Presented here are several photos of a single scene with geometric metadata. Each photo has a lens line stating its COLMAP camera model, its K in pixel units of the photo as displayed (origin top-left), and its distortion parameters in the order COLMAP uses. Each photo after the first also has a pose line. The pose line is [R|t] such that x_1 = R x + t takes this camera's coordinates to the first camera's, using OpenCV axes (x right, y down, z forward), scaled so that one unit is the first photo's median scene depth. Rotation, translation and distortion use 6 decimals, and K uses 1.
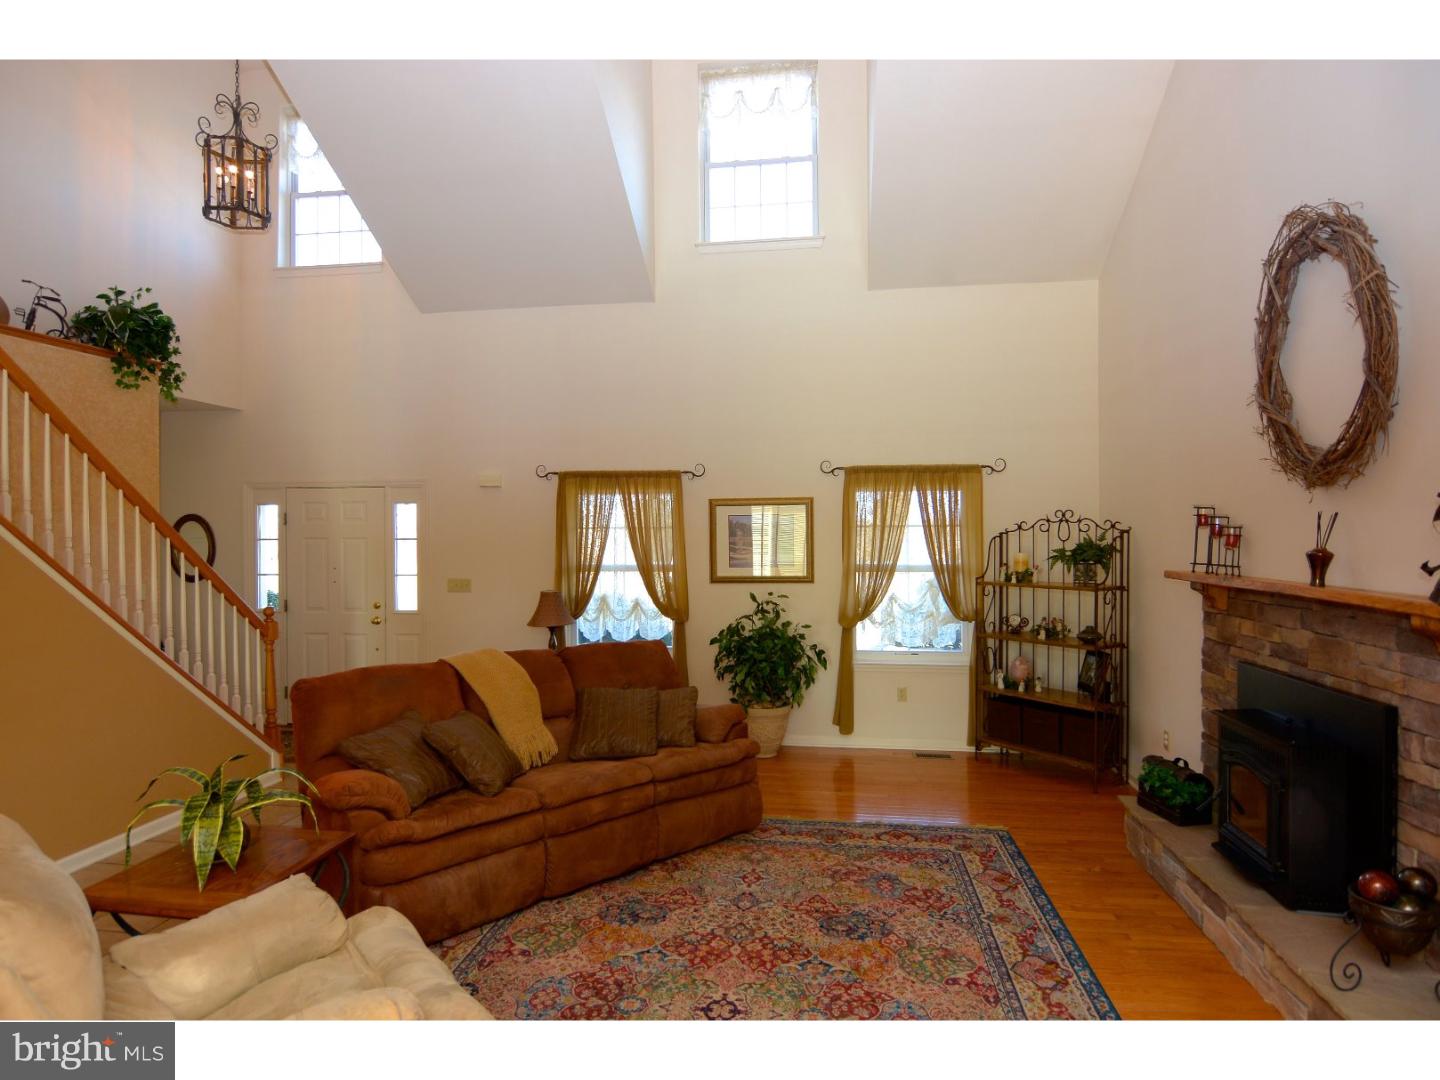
lens RADIAL K [[814.8, 0, 691.9], [0, 814.8, 545.2], [0, 0, 1]] dist [-0.000089, -0.026103]
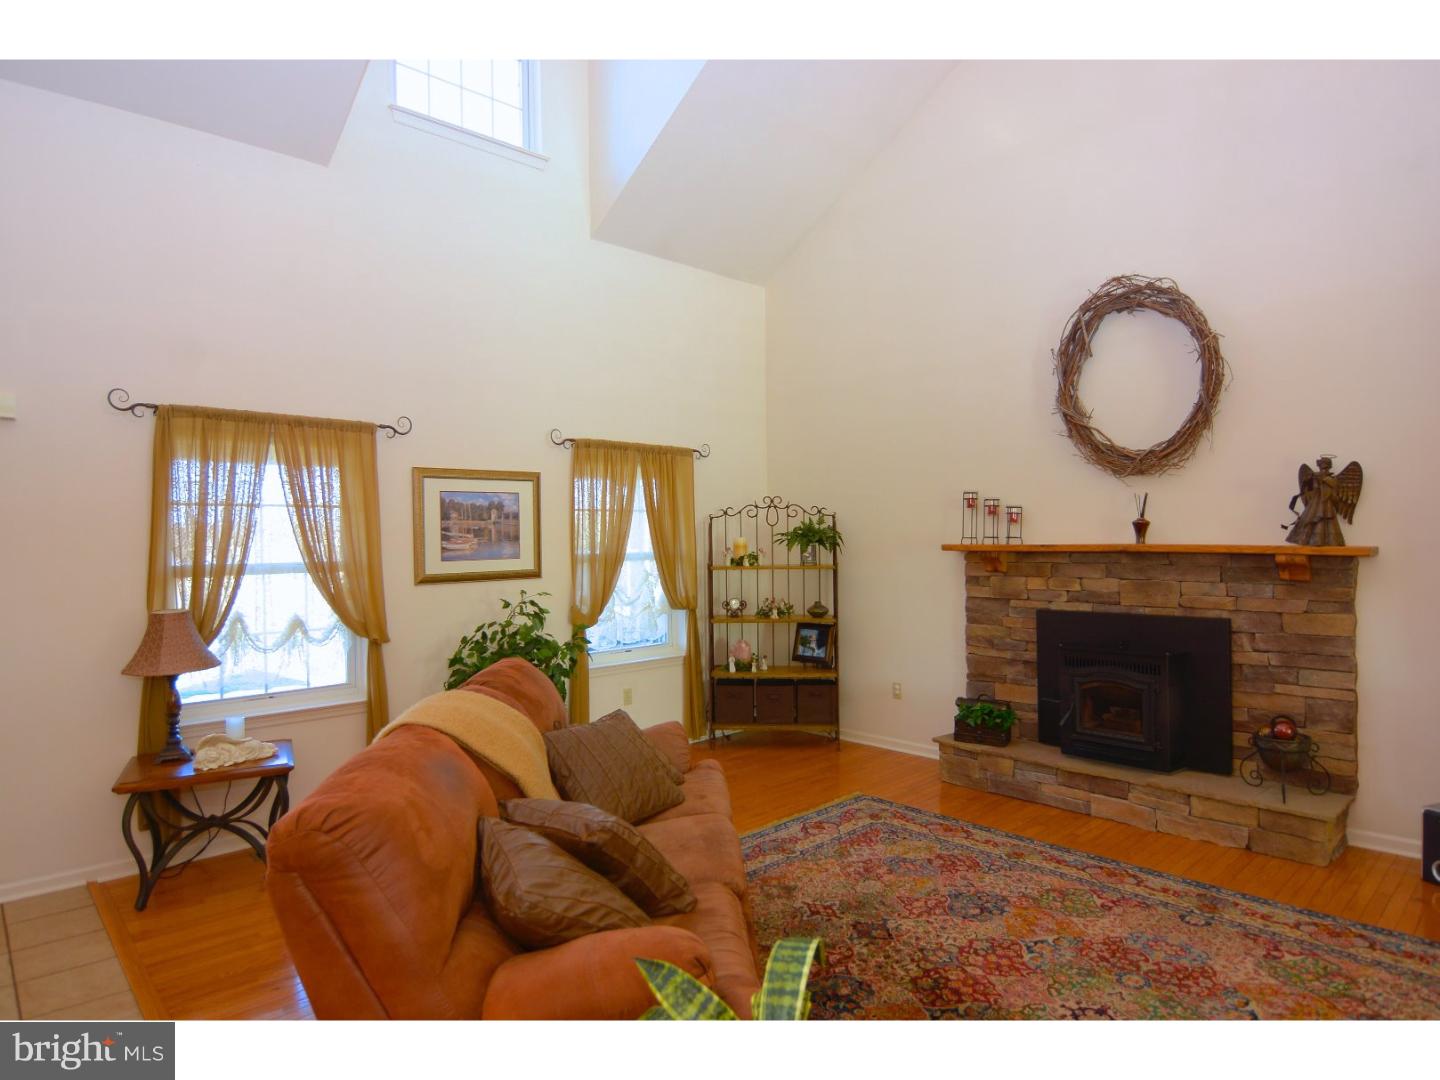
lens RADIAL K [[863.7, 0, 720.0], [0, 863.7, 540.0], [0, 0, 1]] dist [0.010598, -0.020852]
pose [[0.598345, -0.004813, 0.801224, -0.471438], [0.020390, 0.999750, -0.009221, 0.021774], [-0.800979, 0.021854, 0.598293, 0.362194]]
